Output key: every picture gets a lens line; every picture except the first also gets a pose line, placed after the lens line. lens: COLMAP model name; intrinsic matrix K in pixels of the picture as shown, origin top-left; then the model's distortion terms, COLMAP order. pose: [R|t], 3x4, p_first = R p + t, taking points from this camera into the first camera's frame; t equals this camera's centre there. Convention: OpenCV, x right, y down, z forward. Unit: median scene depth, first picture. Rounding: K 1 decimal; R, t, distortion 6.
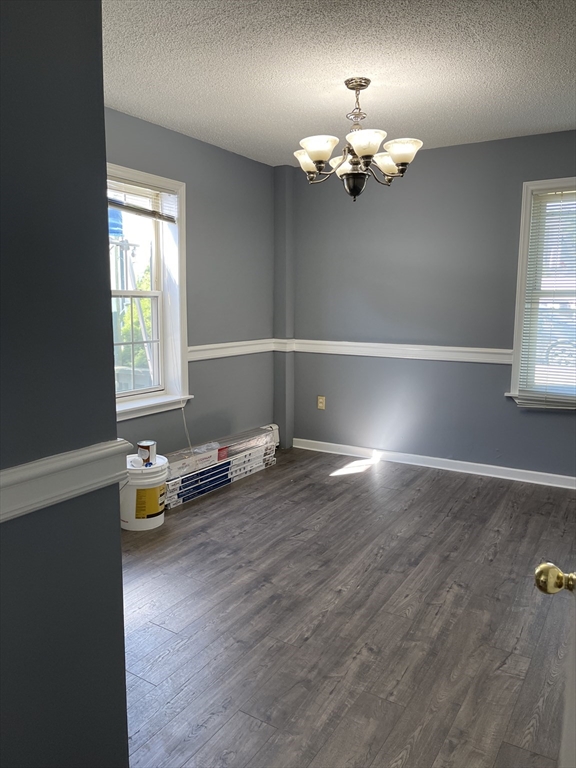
lens RADIAL K [[581.2, 0, 280.8], [0, 581.2, 380.8], [0, 0, 1]] dist [0.077131, -0.105562]
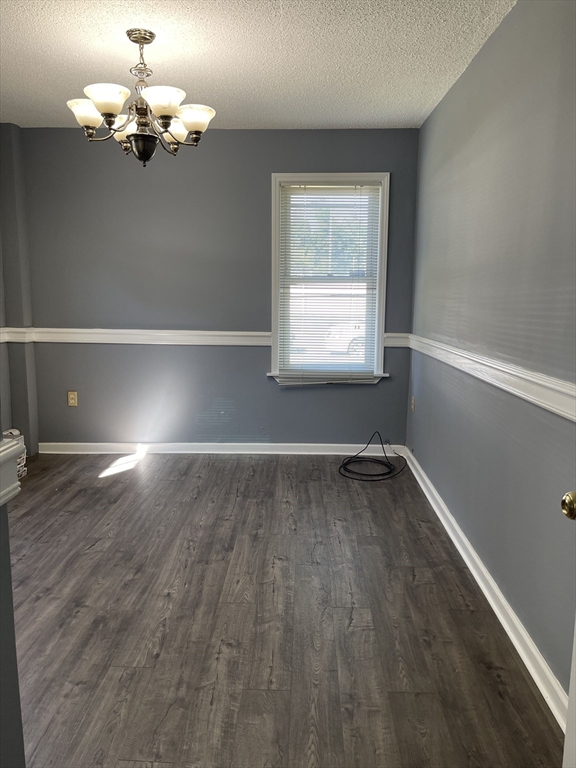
lens RADIAL K [[581.2, 0, 283.7], [0, 581.2, 379.3], [0, 0, 1]] dist [0.077131, -0.105562]
pose [[0.864329, -0.065746, 0.498611, -0.157666], [0.063786, 0.997743, 0.020989, 0.016153], [-0.498865, 0.013663, 0.866572, 0.105608]]
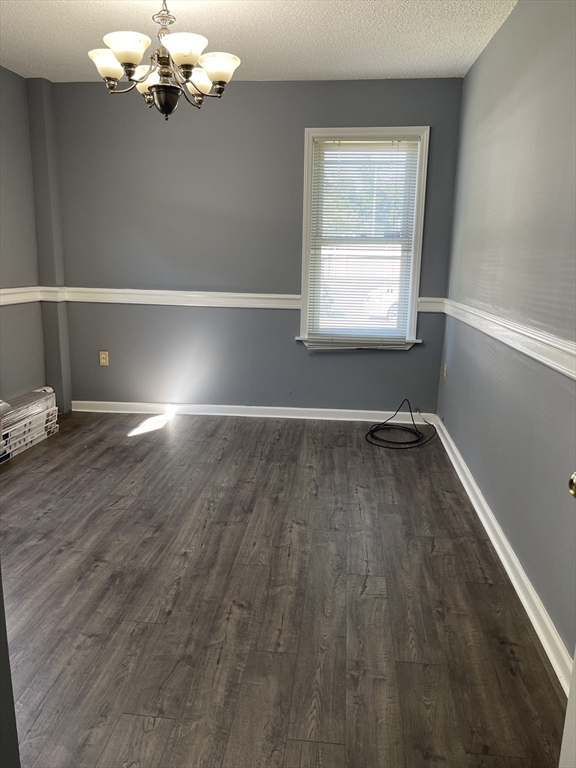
lens RADIAL K [[581.2, 0, 283.0], [0, 581.2, 379.6], [0, 0, 1]] dist [0.077131, -0.105562]
pose [[0.898354, -0.074954, 0.432829, -0.124091], [0.044902, 0.995842, 0.079256, 0.018356], [-0.436970, -0.051765, 0.897985, 0.108597]]
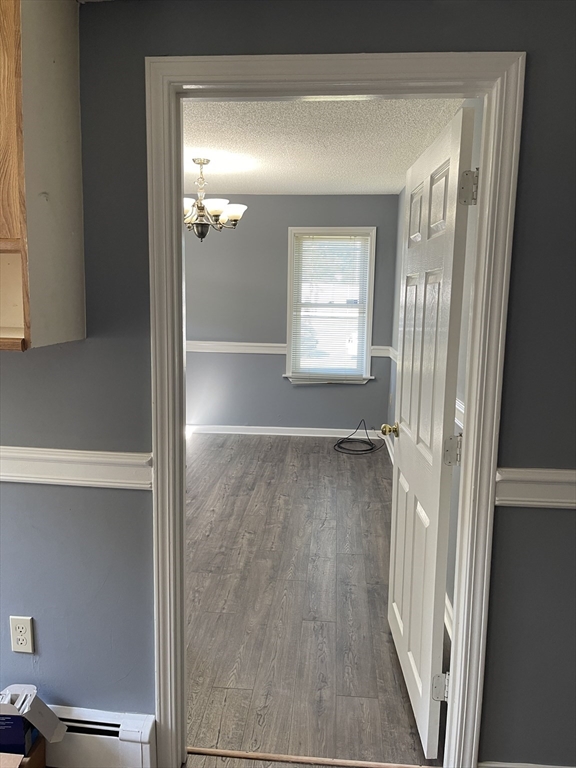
lens RADIAL K [[581.2, 0, 285.9], [0, 581.2, 382.1], [0, 0, 1]] dist [0.077131, -0.105562]
pose [[0.888062, -0.051962, 0.456777, -0.348269], [0.047814, 0.998643, 0.020646, 0.013967], [-0.457230, 0.003506, 0.889341, -0.346432]]
